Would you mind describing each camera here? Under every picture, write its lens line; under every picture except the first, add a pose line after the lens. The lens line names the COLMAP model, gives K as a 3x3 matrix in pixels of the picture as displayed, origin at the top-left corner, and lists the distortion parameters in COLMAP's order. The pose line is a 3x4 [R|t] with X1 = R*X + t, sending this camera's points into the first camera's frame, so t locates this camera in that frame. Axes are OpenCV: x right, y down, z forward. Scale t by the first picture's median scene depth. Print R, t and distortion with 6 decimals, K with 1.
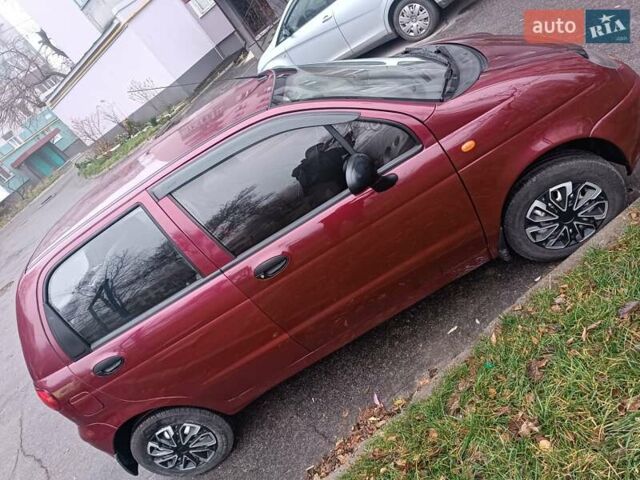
lens RADIAL K [[456.6, 0, 320.0], [0, 456.6, 240.0], [0, 0, 1]] dist [0.028522, -0.001424]
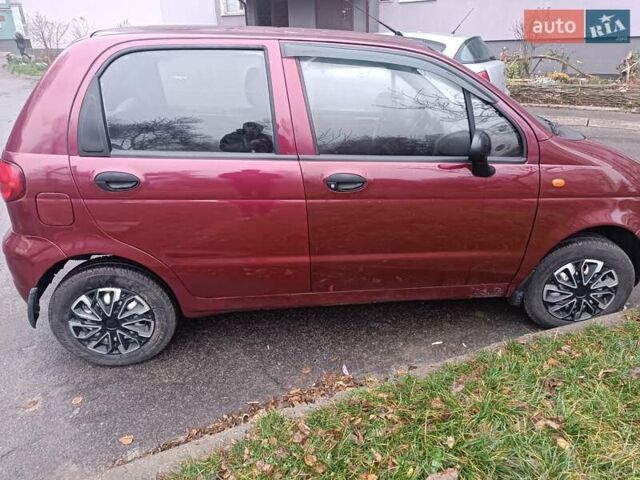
lens RADIAL K [[454.3, 0, 320.0], [0, 454.3, 240.0], [0, 0, 1]] dist [0.026823, -0.004072]
pose [[0.832786, 0.516622, 0.198919, -0.255038], [-0.481222, 0.853194, -0.201209, 0.346883], [-0.273666, 0.071839, 0.959138, 0.098762]]
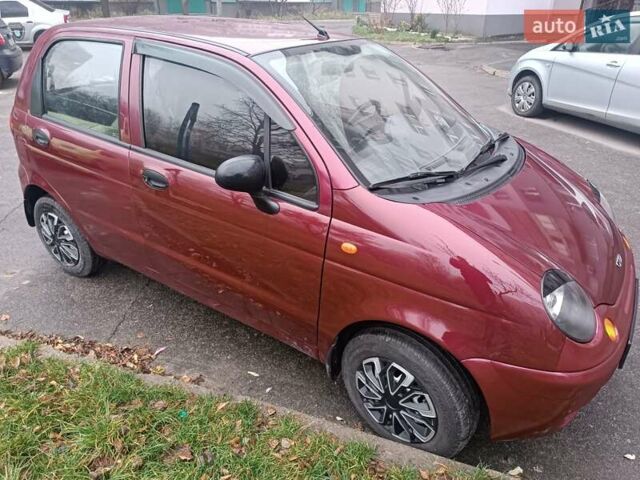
lens RADIAL K [[456.6, 0, 320.0], [0, 456.6, 240.0], [0, 0, 1]] dist [0.028522, -0.001424]
pose [[0.607787, 0.758132, -0.236285, 0.406806], [-0.718205, 0.651745, 0.243743, -0.324061], [0.338786, 0.021557, 0.940616, 0.169172]]
